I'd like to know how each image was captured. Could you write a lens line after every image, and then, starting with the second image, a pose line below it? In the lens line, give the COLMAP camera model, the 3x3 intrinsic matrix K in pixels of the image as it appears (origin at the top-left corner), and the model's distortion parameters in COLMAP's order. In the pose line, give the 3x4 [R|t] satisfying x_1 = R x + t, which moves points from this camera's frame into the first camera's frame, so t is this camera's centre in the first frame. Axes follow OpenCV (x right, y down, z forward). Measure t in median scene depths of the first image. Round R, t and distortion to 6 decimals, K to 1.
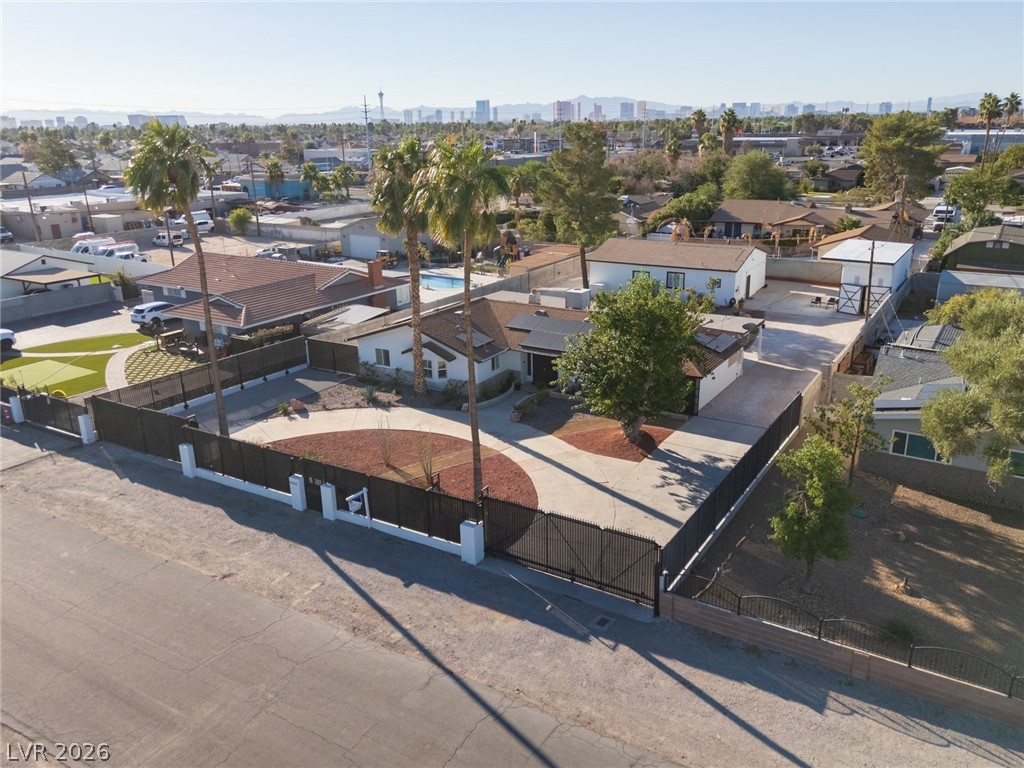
lens RADIAL K [[796.7, 0, 541.5], [0, 796.7, 382.5], [0, 0, 1]] dist [0.067619, -0.054963]
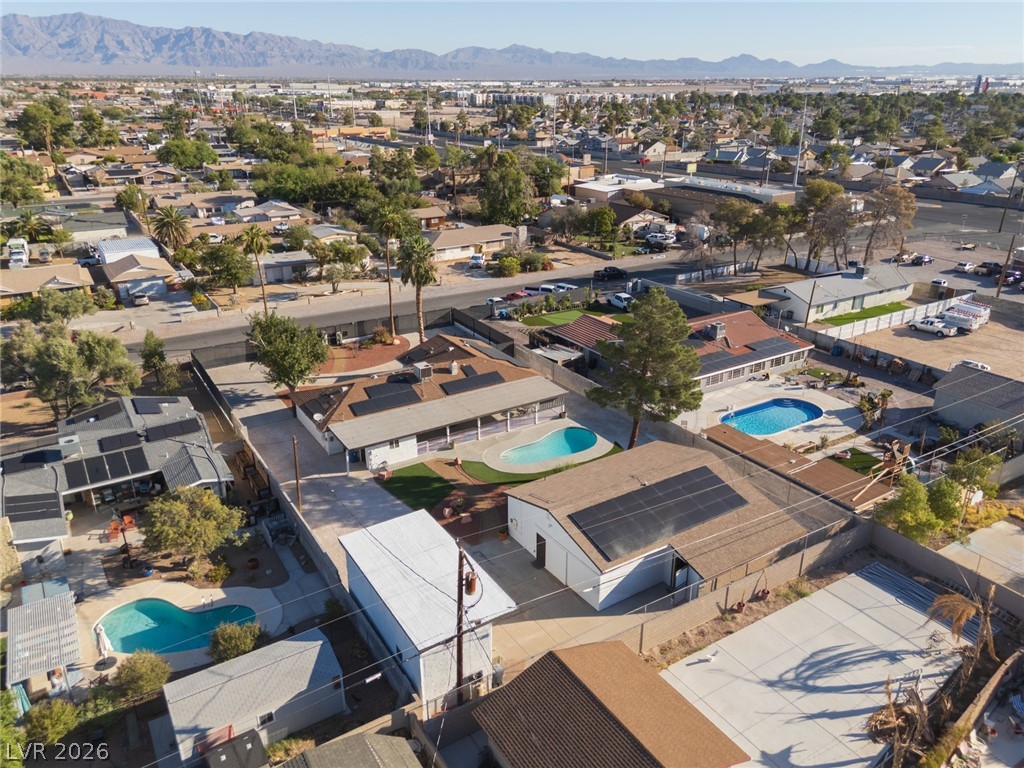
lens RADIAL K [[752.9, 0, 512.0], [0, 752.9, 384.0], [0, 0, 1]] dist [0.064355, -0.050100]
pose [[-0.460263, 0.343468, -0.818650, 1.401460], [-0.268160, 0.825270, 0.497010, -1.036196], [0.846315, 0.448284, -0.287737, 2.007784]]
